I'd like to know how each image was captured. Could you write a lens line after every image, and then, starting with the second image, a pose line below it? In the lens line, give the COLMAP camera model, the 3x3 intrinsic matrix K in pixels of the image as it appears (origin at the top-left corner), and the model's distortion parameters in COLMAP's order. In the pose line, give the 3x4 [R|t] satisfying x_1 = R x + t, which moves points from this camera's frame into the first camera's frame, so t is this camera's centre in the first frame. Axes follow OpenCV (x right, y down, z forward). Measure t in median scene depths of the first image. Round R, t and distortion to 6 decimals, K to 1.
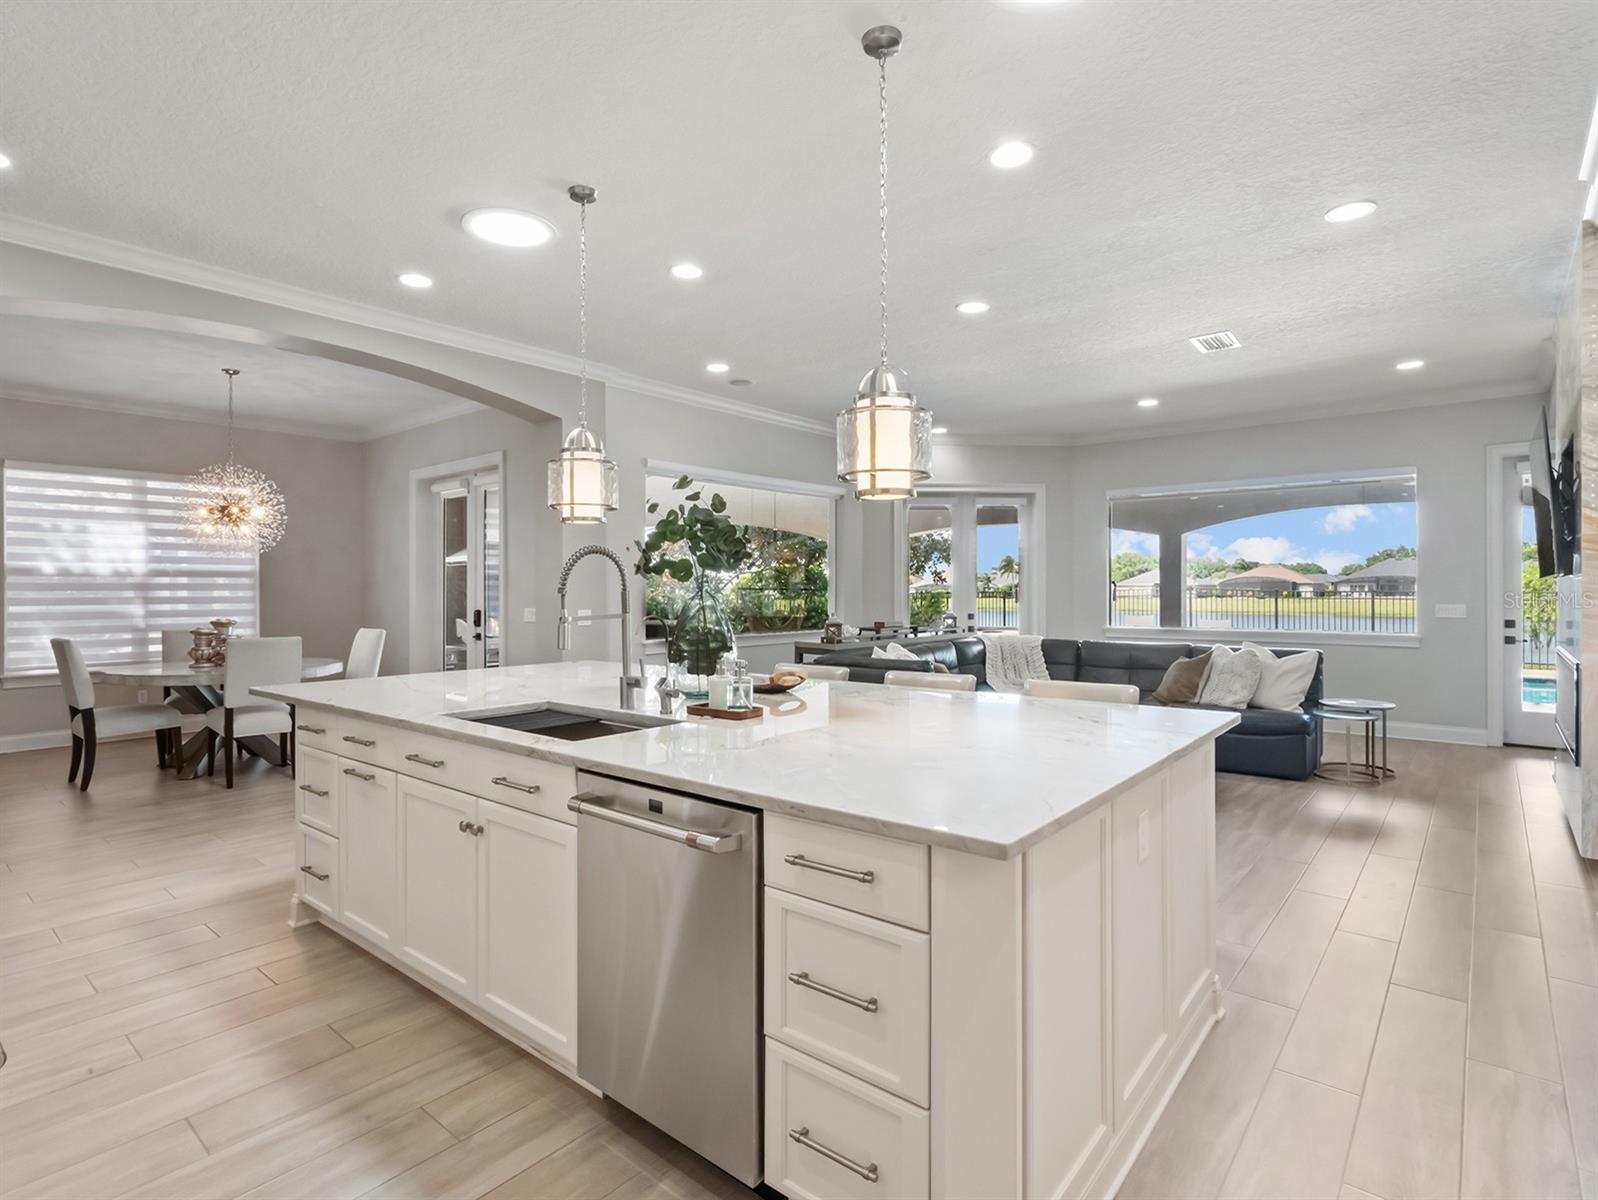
lens RADIAL K [[821.4, 0, 788.0], [0, 821.4, 587.3], [0, 0, 1]] dist [-0.003435, 0.001674]
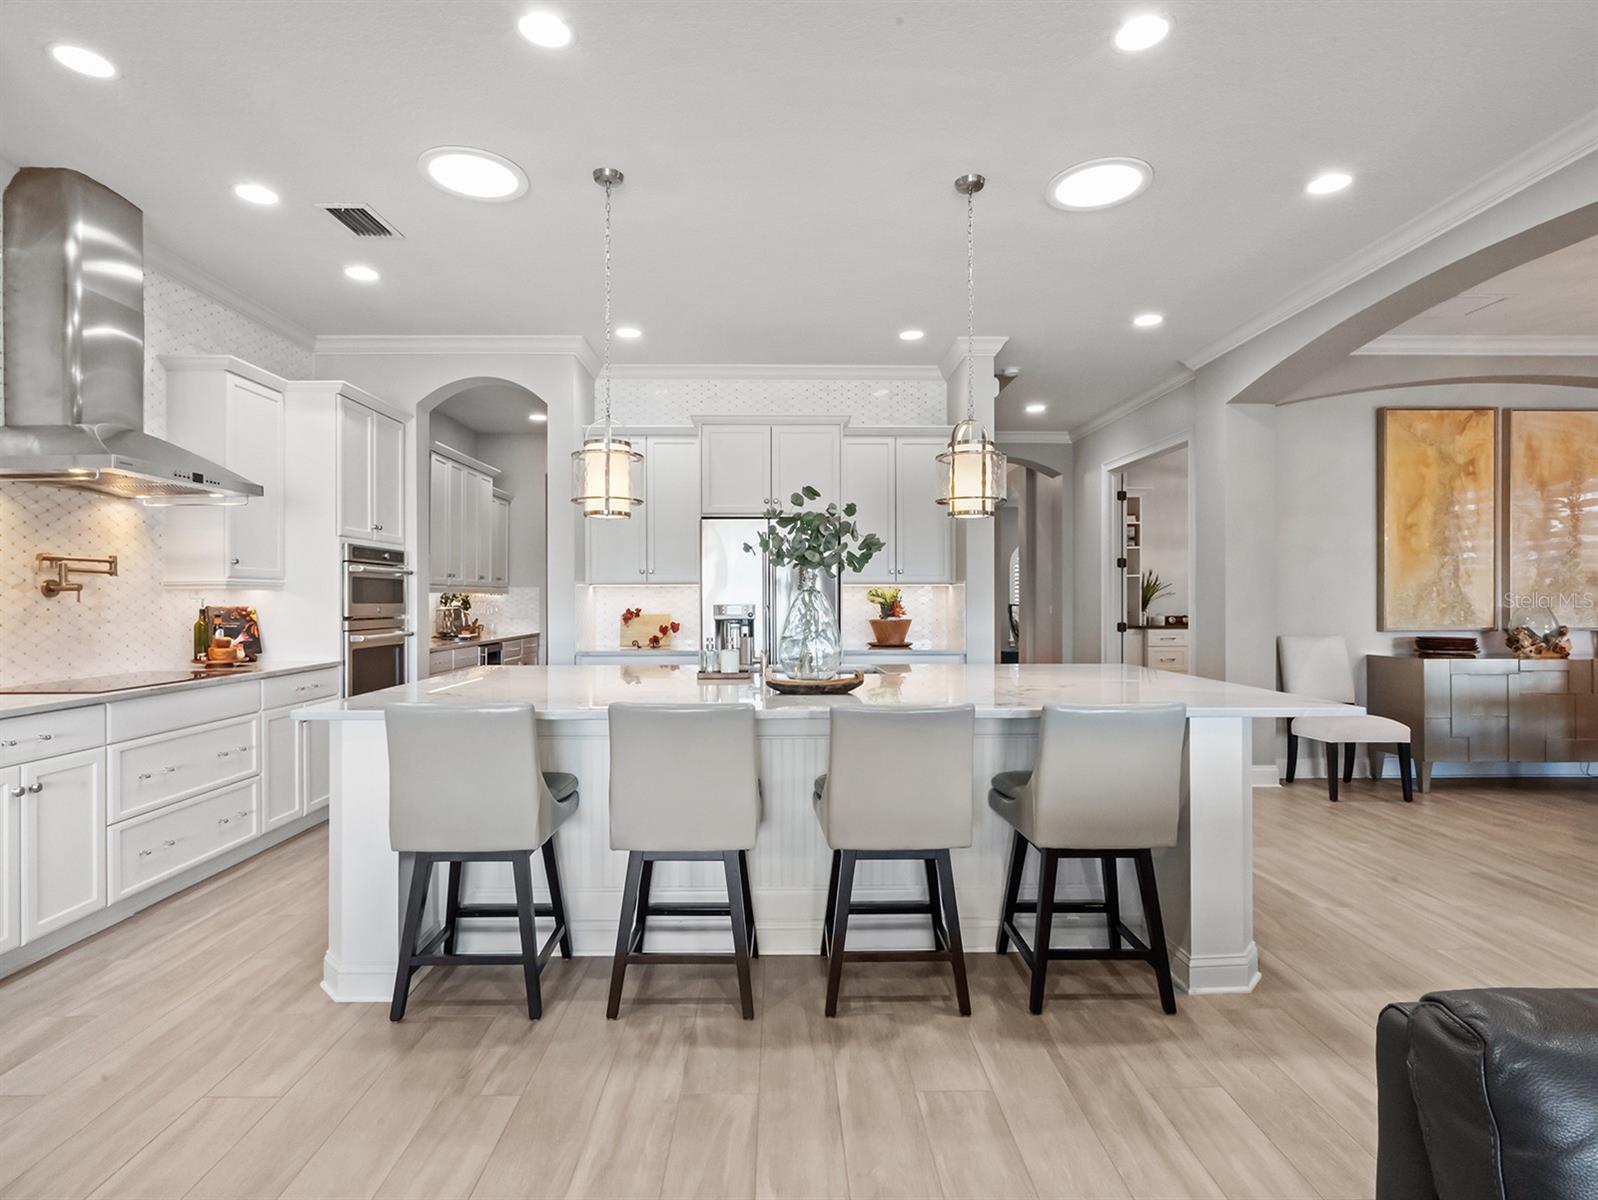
lens RADIAL K [[816.5, 0, 794.7], [0, 816.5, 599.3], [0, 0, 1]] dist [-0.002662, 0.000464]
pose [[-0.748173, 0.002818, -0.663498, 0.321623], [0.002857, 0.999995, 0.001026, 0.009953], [0.663498, -0.001128, -0.748178, 0.914606]]
